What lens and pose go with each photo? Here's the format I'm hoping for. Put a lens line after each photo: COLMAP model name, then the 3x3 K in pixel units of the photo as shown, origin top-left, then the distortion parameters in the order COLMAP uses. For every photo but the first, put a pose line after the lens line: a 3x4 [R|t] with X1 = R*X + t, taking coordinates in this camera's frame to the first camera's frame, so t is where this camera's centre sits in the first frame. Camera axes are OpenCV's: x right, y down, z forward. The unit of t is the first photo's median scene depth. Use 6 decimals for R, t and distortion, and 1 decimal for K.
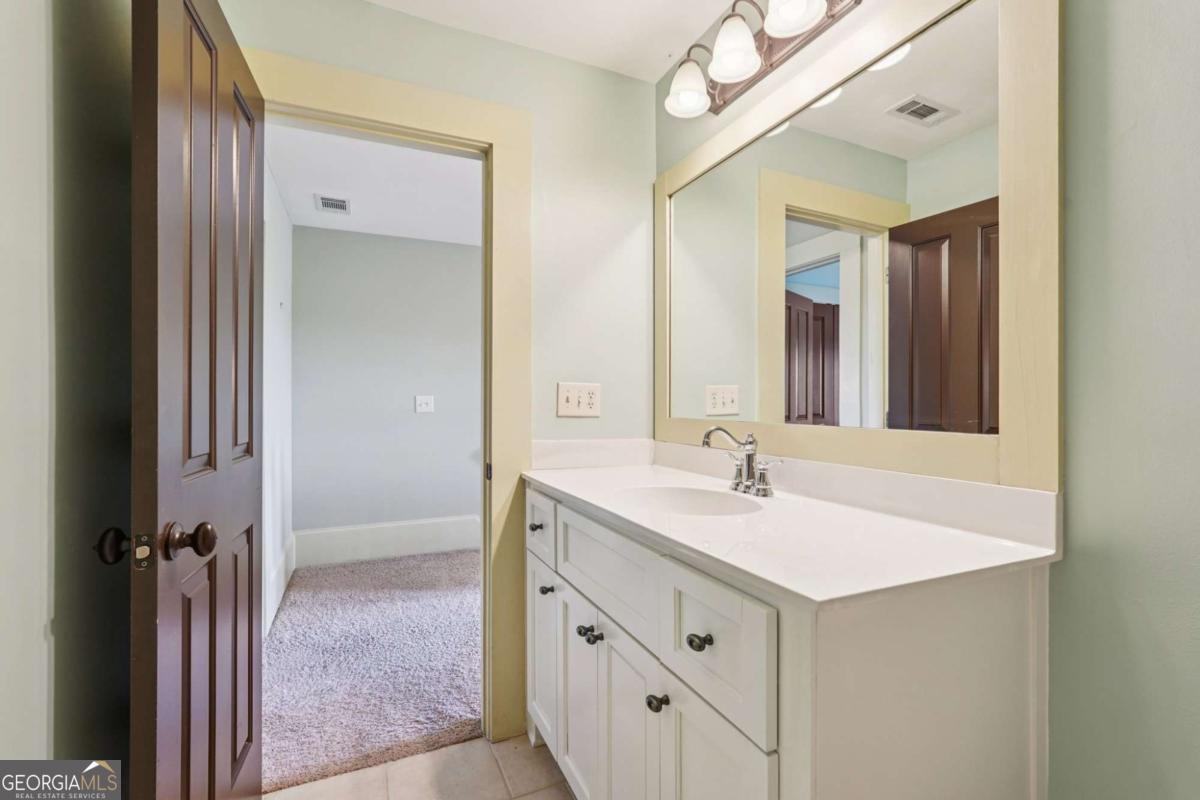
lens RADIAL K [[533.3, 0, 601.3], [0, 533.3, 395.8], [0, 0, 1]] dist [0.000408, 0.000146]
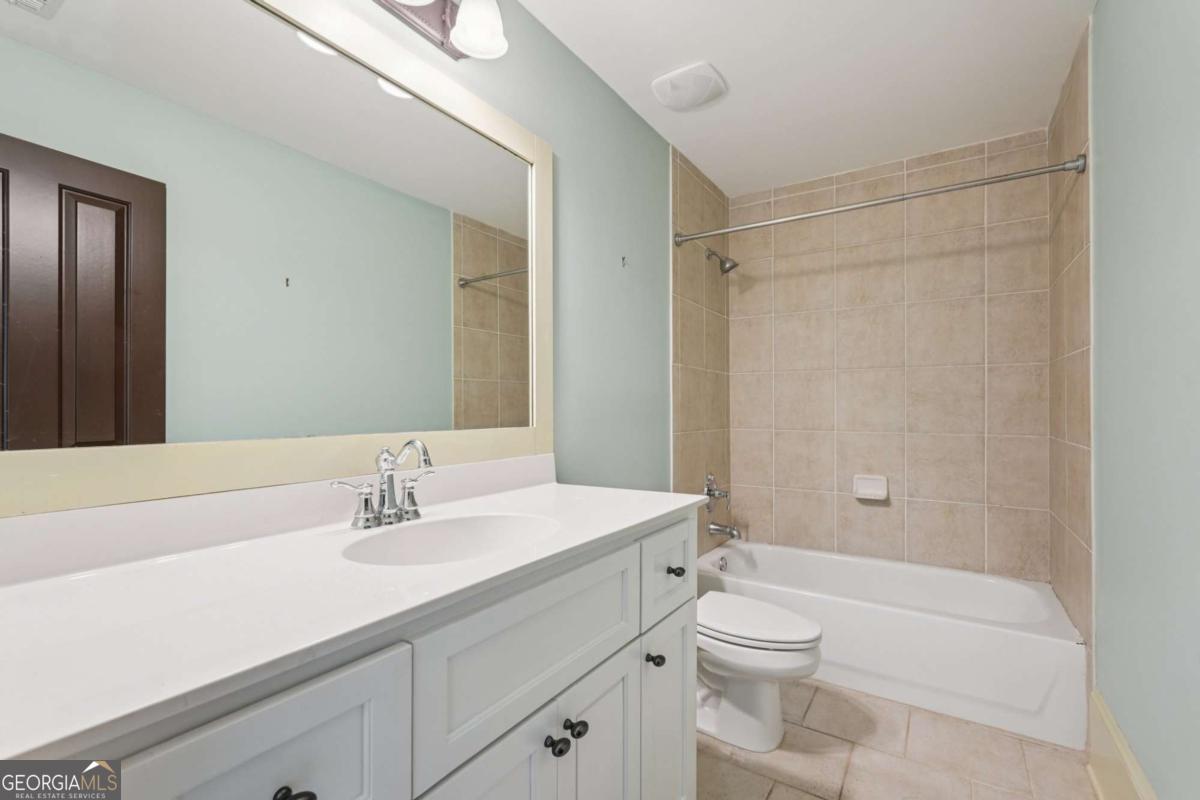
lens RADIAL K [[540.0, 0, 601.6], [0, 540.0, 409.7], [0, 0, 1]] dist [-0.001760, -0.000067]
pose [[-0.554430, 0.007879, 0.832193, -0.579710], [0.000331, 0.999957, -0.009247, 0.022461], [-0.832231, -0.004852, -0.554409, 1.231057]]
